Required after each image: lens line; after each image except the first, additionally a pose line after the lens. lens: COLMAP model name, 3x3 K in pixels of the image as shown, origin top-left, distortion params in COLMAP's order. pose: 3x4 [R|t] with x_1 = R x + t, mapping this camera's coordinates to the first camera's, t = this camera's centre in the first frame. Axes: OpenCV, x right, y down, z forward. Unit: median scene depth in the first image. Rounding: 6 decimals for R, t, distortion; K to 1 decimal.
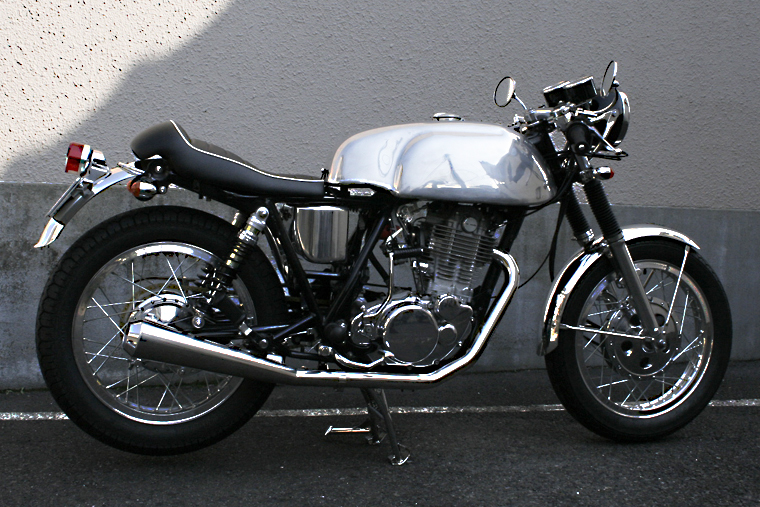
lens RADIAL K [[958.5, 0, 380.0], [0, 958.5, 253.5], [0, 0, 1]] dist [0.000661, -0.005118]
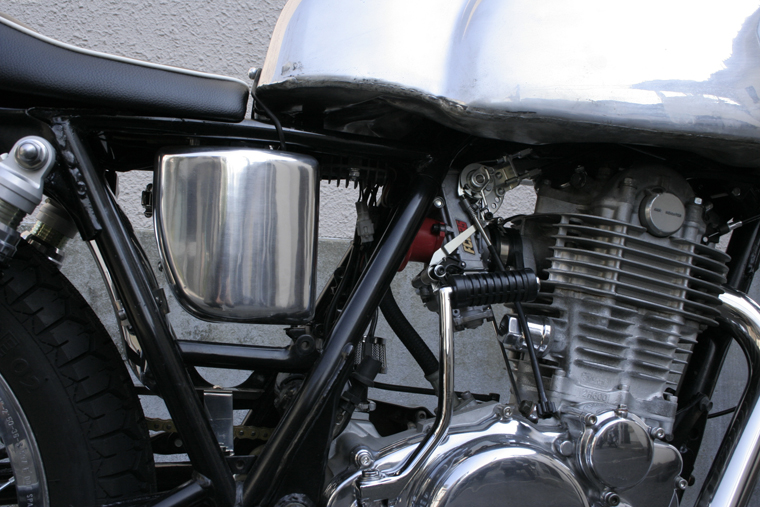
lens RADIAL K [[889.5, 0, 380.0], [0, 889.5, 253.5], [0, 0, 1]] dist [-0.017810, -0.010723]
pose [[0.998528, -0.018013, -0.051153, 0.004996], [0.010950, 0.990767, -0.135136, 0.028326], [0.053115, 0.134377, 0.989506, 0.670737]]
